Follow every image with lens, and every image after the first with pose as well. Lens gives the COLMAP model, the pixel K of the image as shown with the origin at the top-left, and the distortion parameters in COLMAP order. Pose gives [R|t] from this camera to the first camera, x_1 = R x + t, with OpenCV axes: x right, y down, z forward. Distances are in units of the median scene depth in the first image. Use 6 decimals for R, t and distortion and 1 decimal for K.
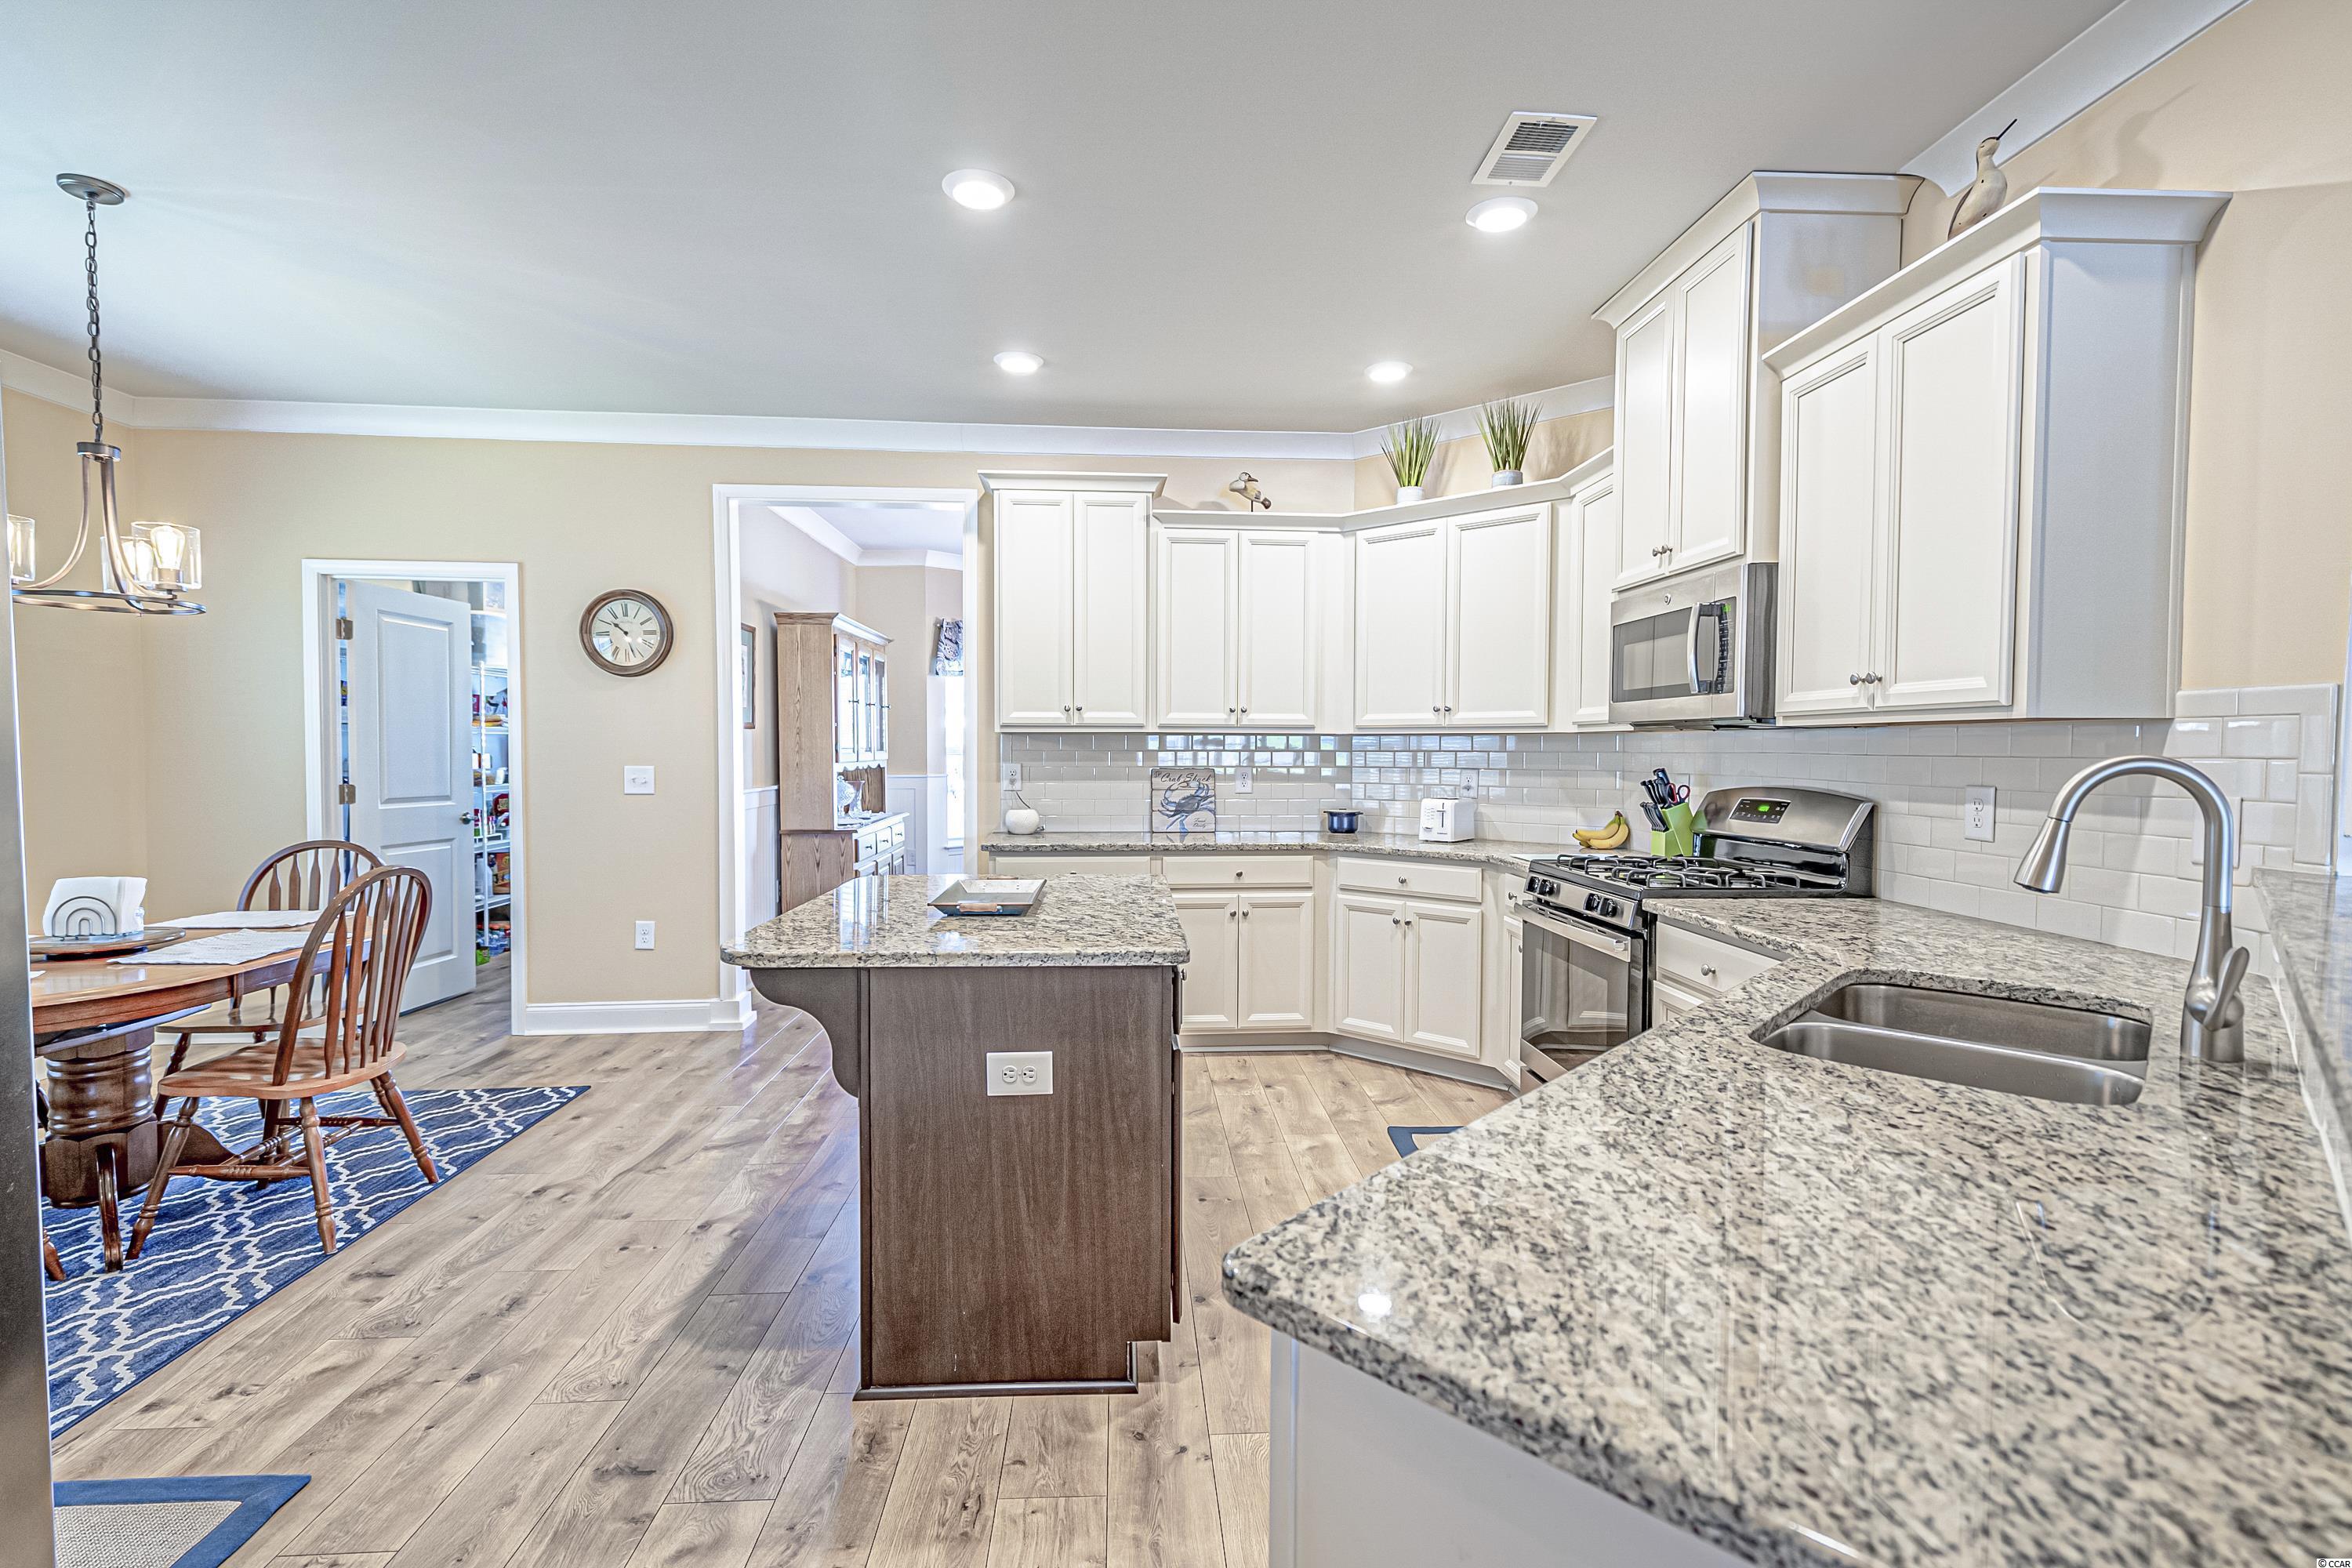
lens RADIAL K [[1057.6, 0, 1168.6], [0, 1057.6, 781.5], [0, 0, 1]] dist [0.008770, -0.000127]
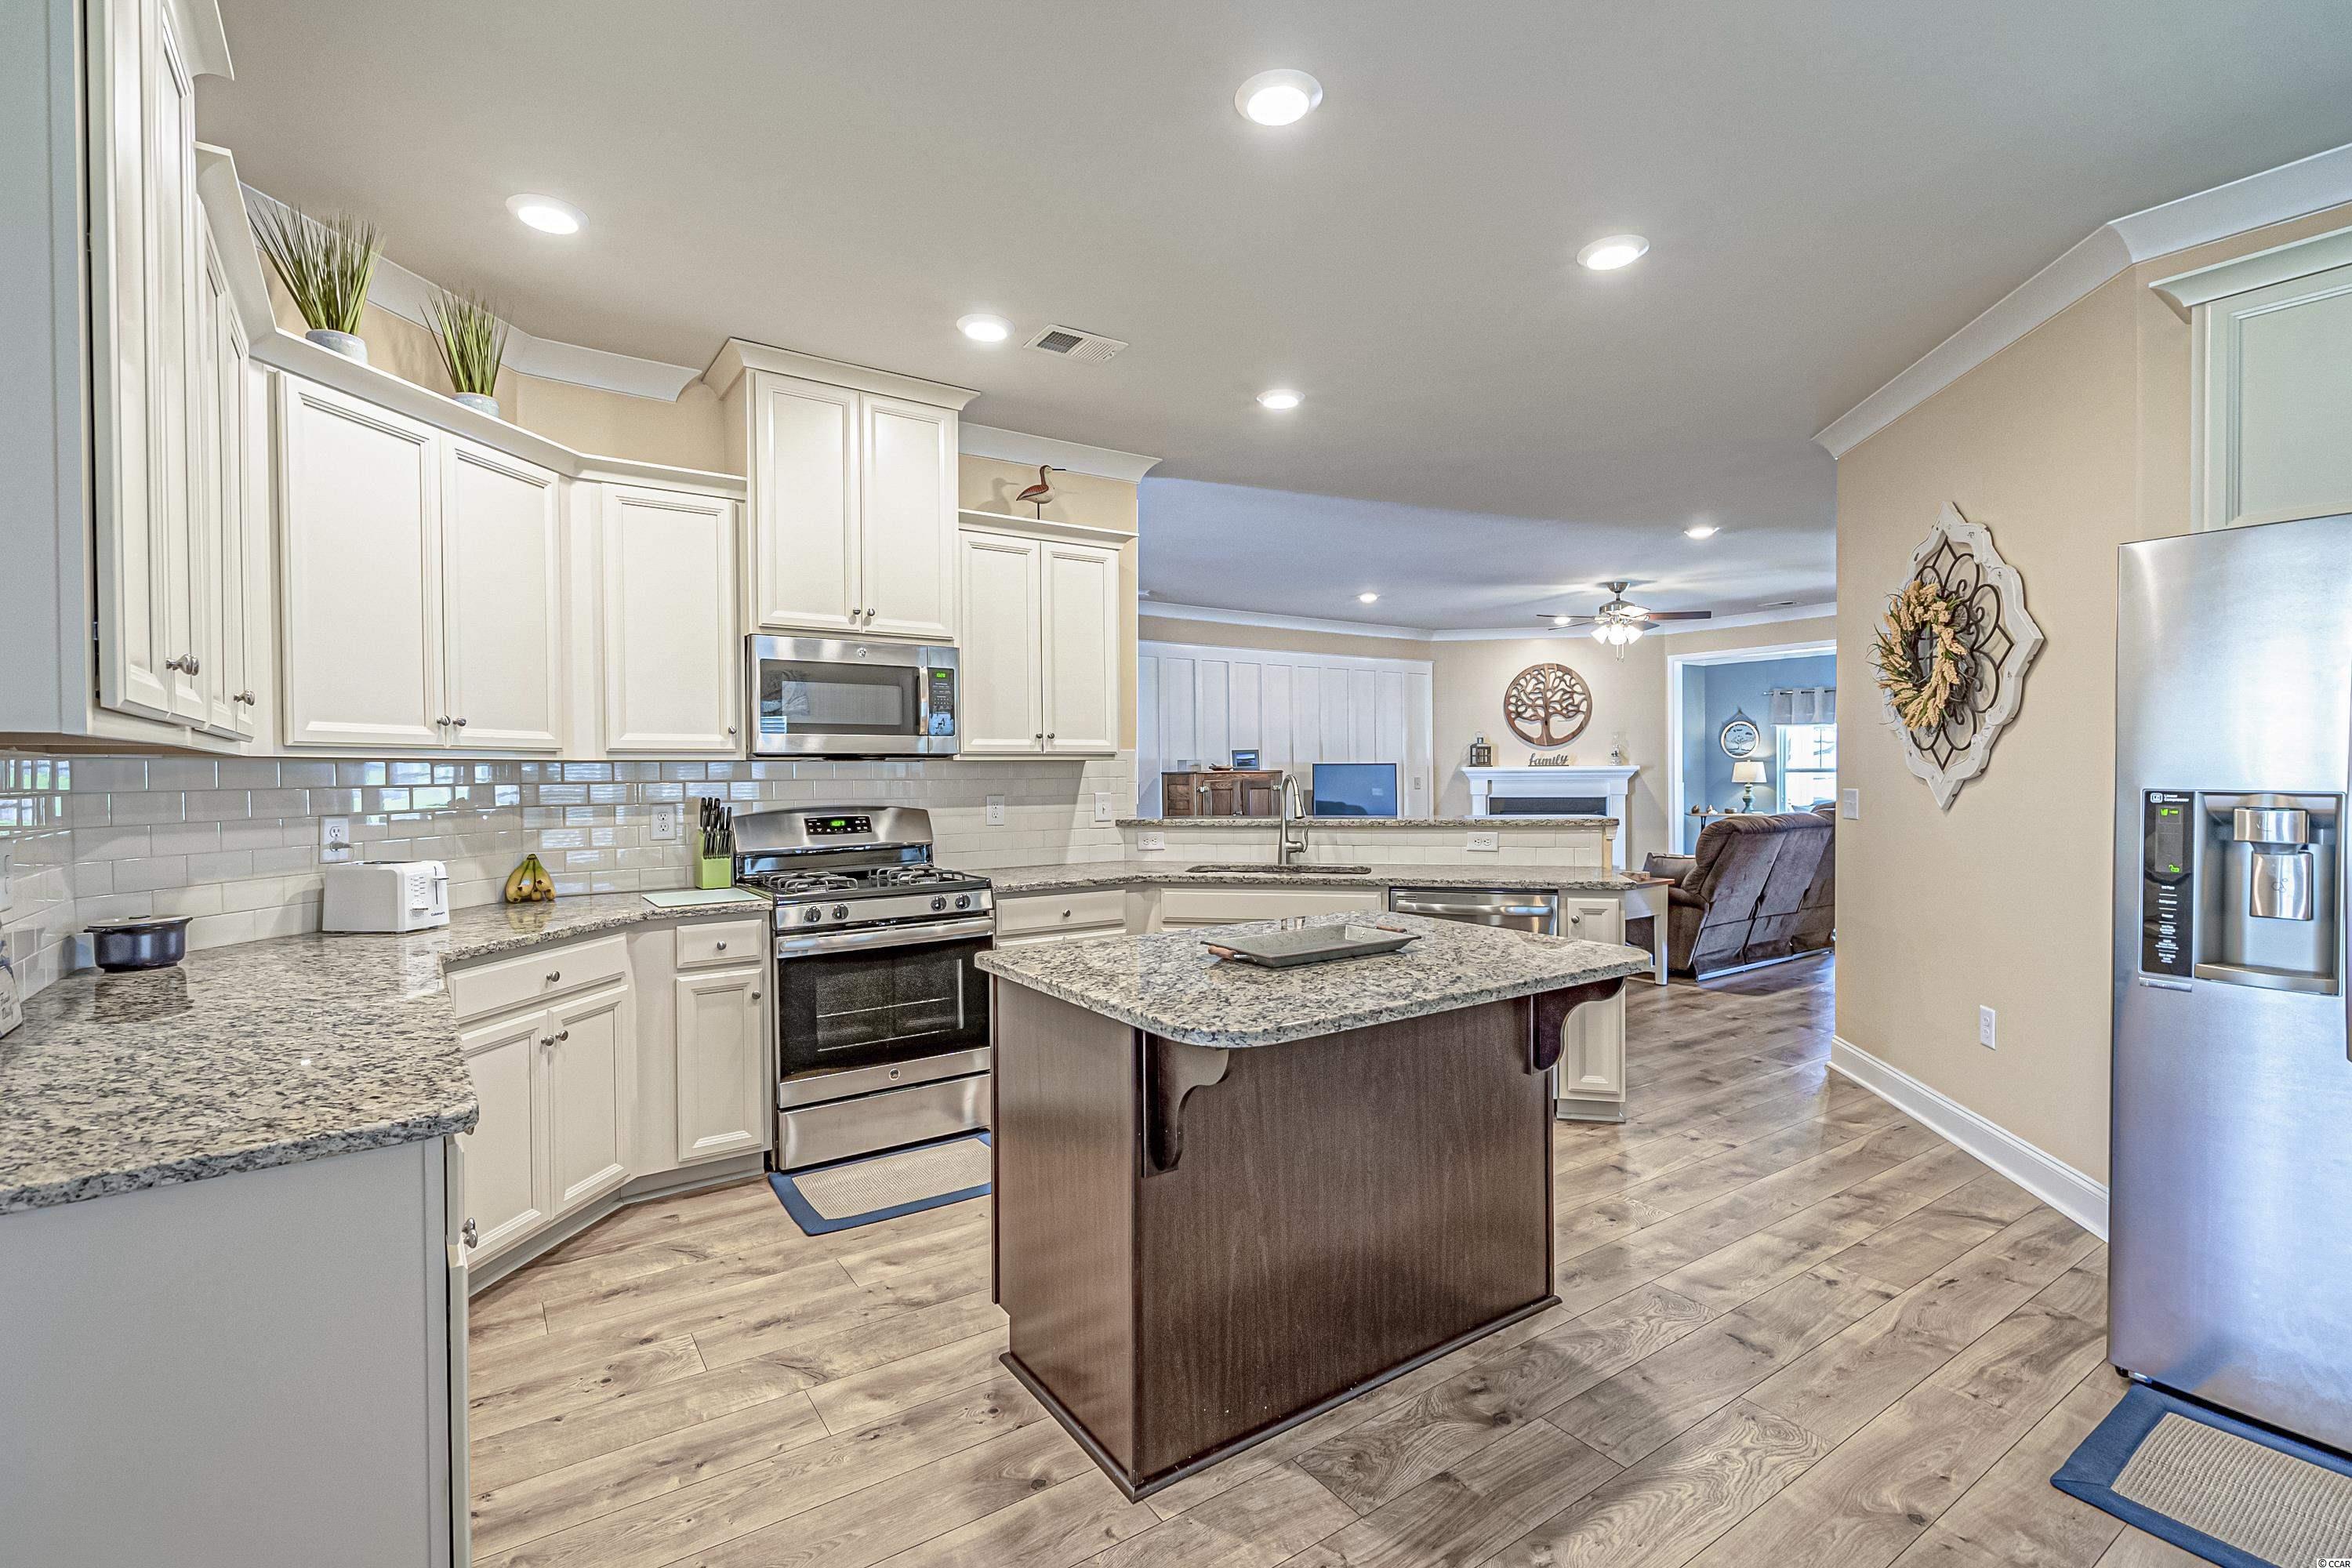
lens RADIAL K [[1057.6, 0, 1168.6], [0, 1057.6, 781.5], [0, 0, 1]] dist [0.008770, -0.000127]
pose [[-0.523828, -0.009330, 0.851773, -0.657723], [0.032780, 0.998979, 0.031101, -0.046473], [-0.851193, 0.044212, -0.522987, 1.196325]]
